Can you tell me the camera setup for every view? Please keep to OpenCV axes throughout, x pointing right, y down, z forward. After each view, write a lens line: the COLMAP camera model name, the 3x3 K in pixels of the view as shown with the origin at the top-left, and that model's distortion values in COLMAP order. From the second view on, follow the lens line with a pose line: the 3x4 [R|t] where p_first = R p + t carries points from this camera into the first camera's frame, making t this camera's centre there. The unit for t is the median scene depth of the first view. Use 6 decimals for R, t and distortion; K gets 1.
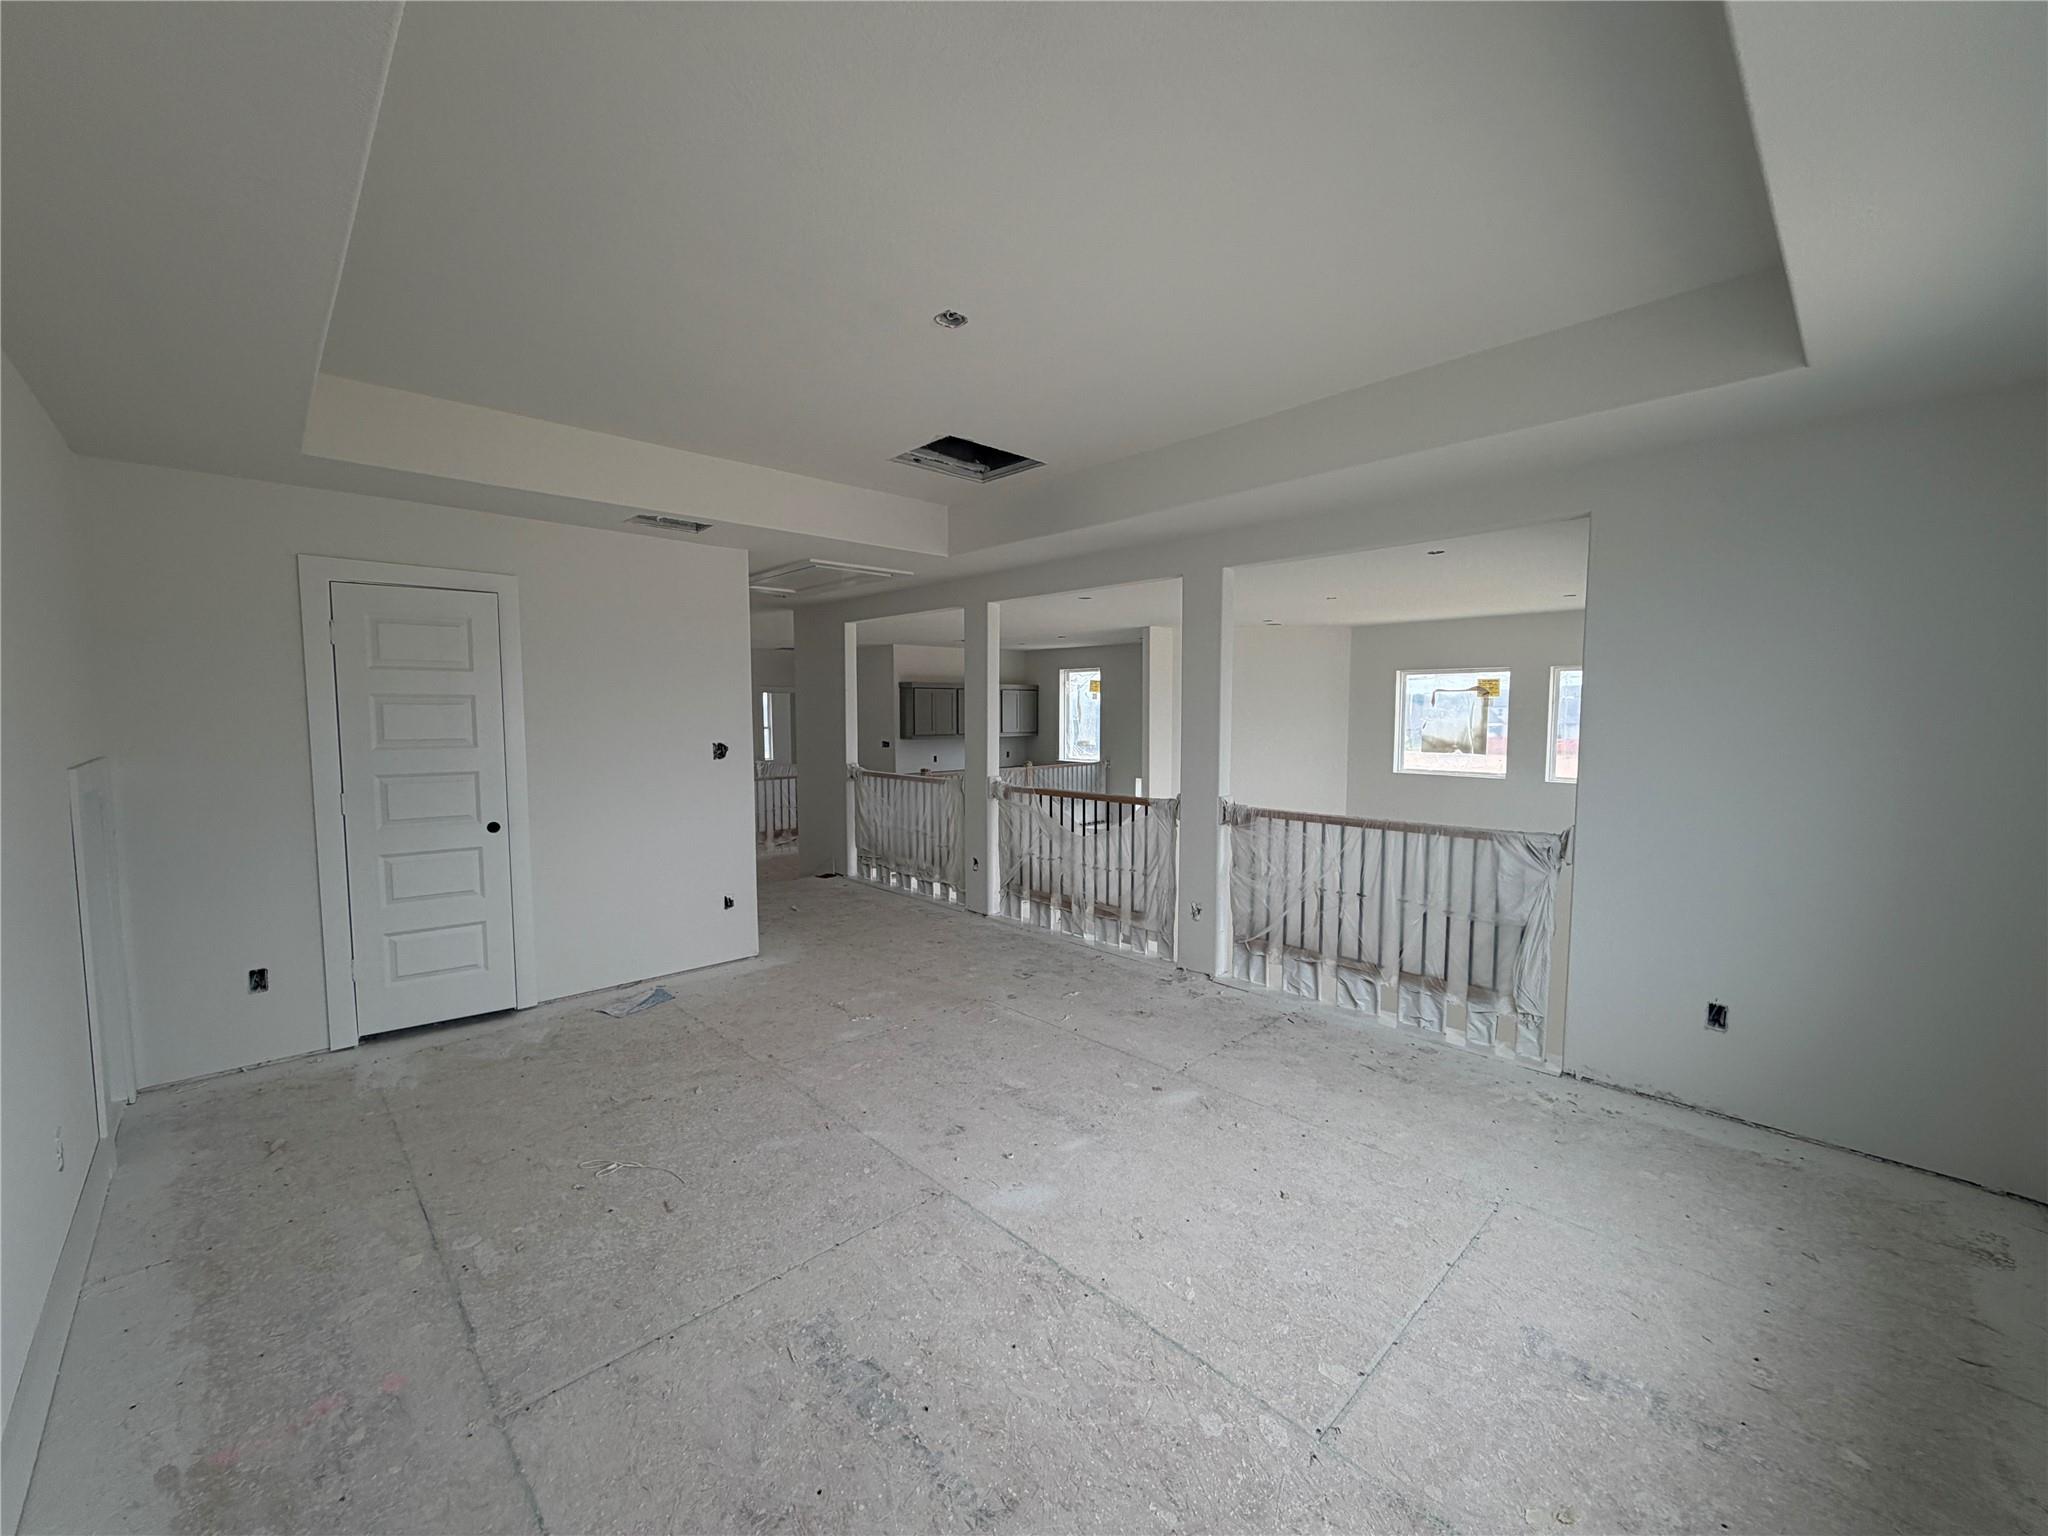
lens RADIAL K [[819.4, 0, 1019.3], [0, 819.4, 770.5], [0, 0, 1]] dist [-0.000477, -0.000092]
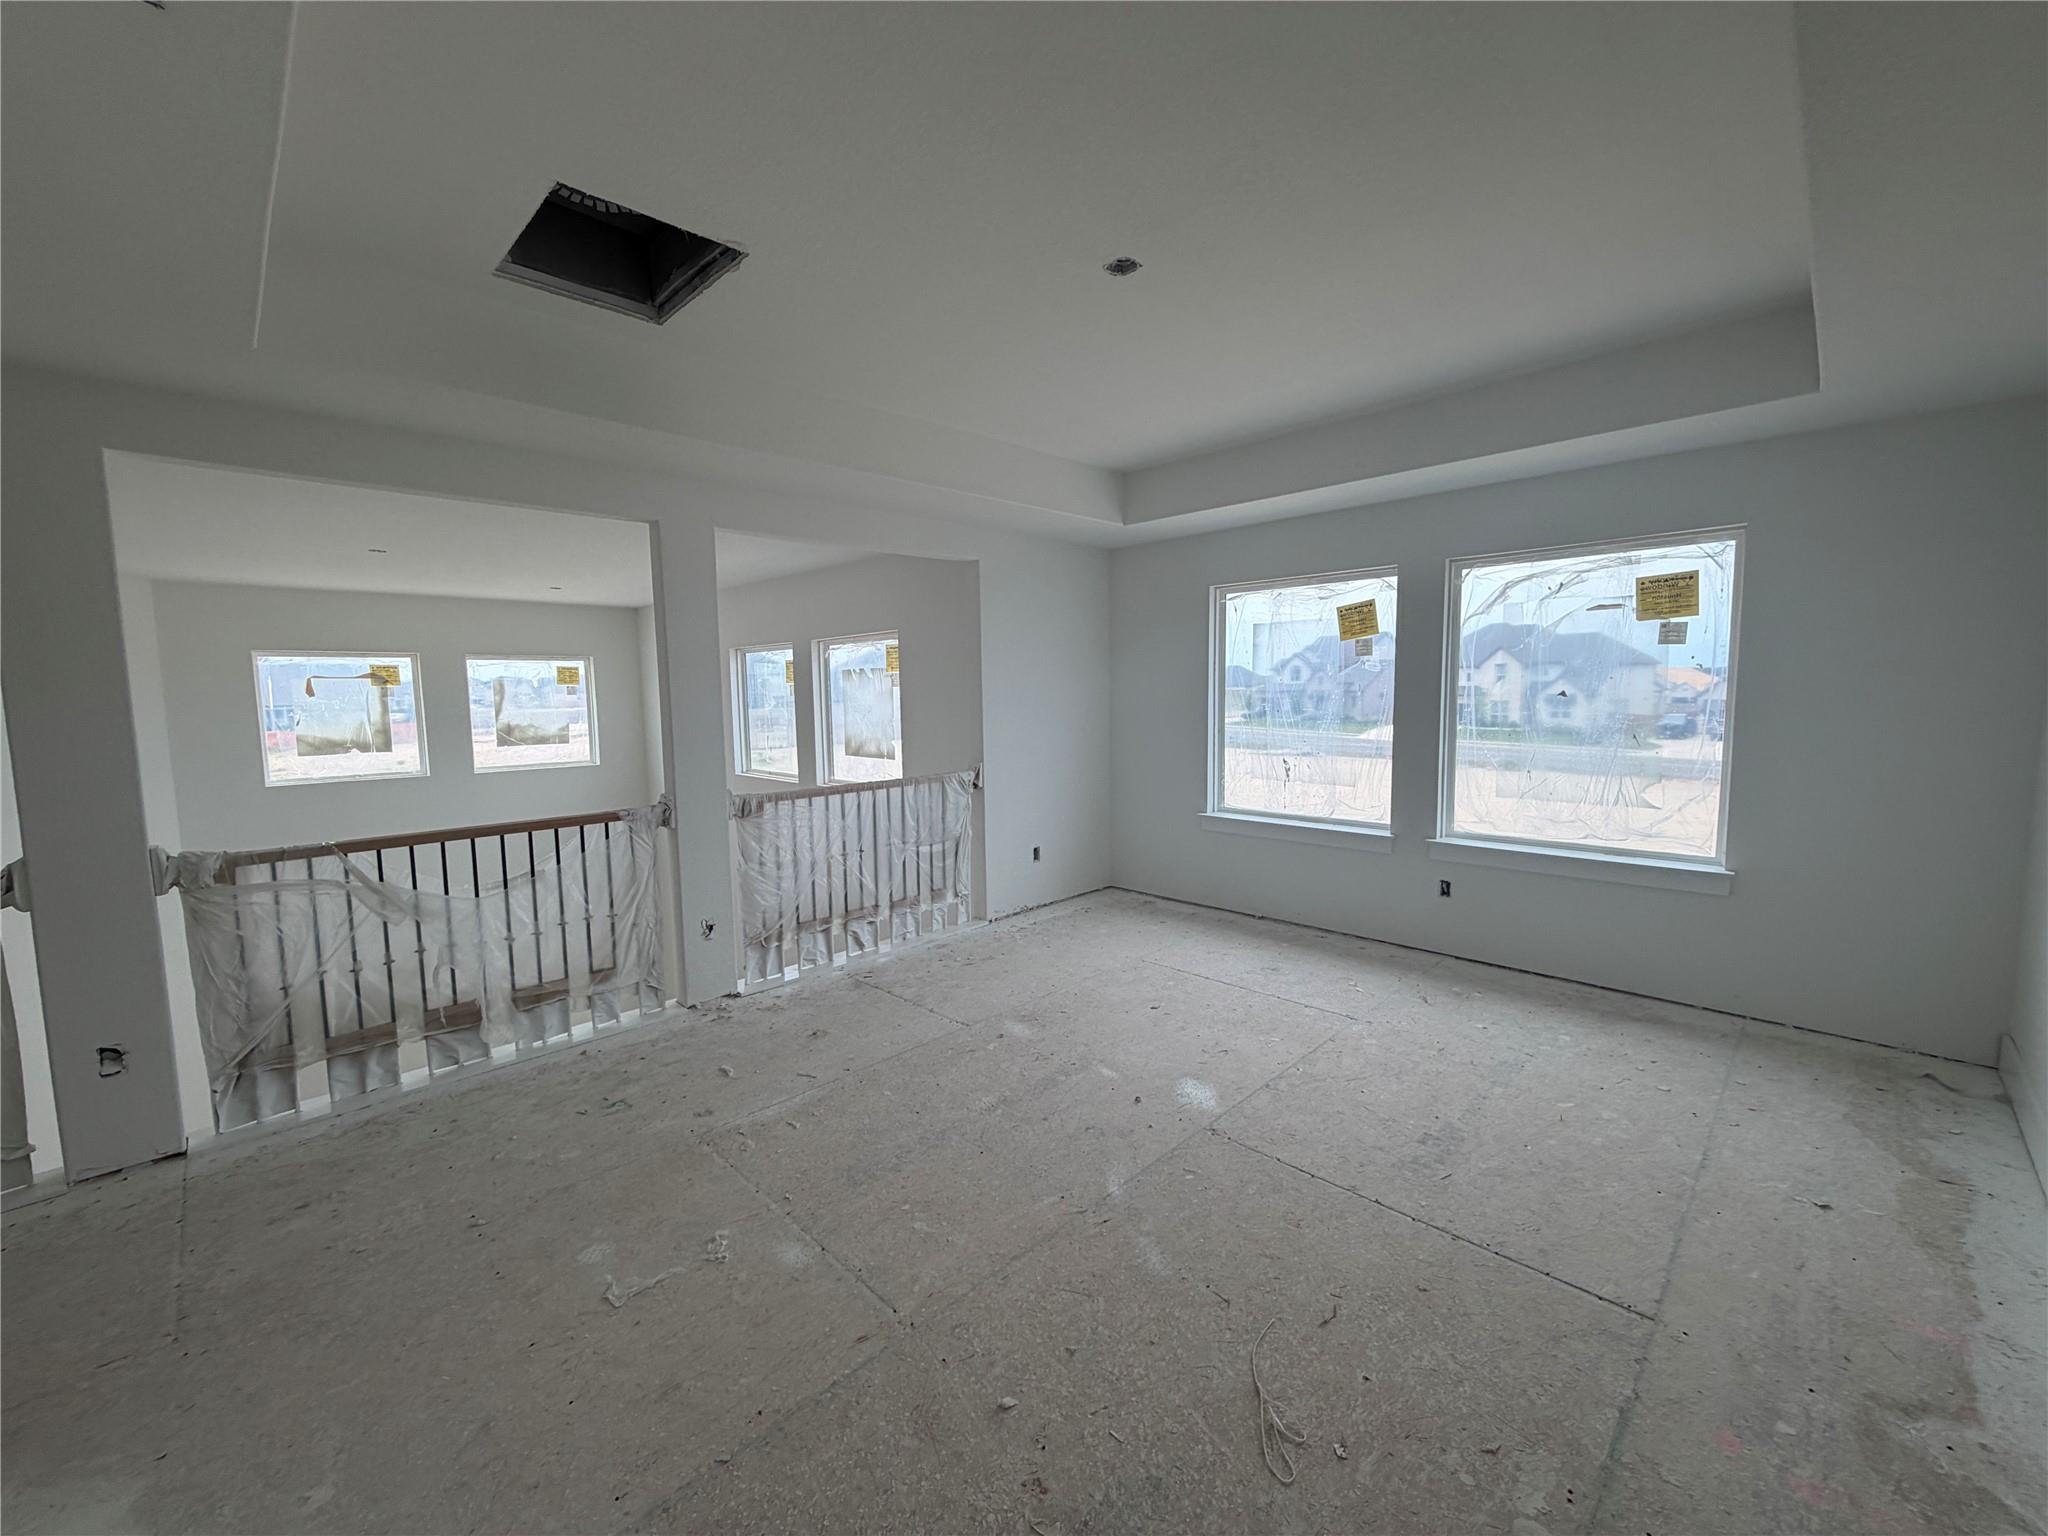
lens RADIAL K [[819.4, 0, 1019.3], [0, 819.4, 770.5], [0, 0, 1]] dist [-0.000477, -0.000092]
pose [[-0.022354, -0.094761, 0.995249, -0.589765], [0.093161, 0.990969, 0.096446, -0.040042], [-0.995400, 0.094874, -0.013324, 0.647514]]
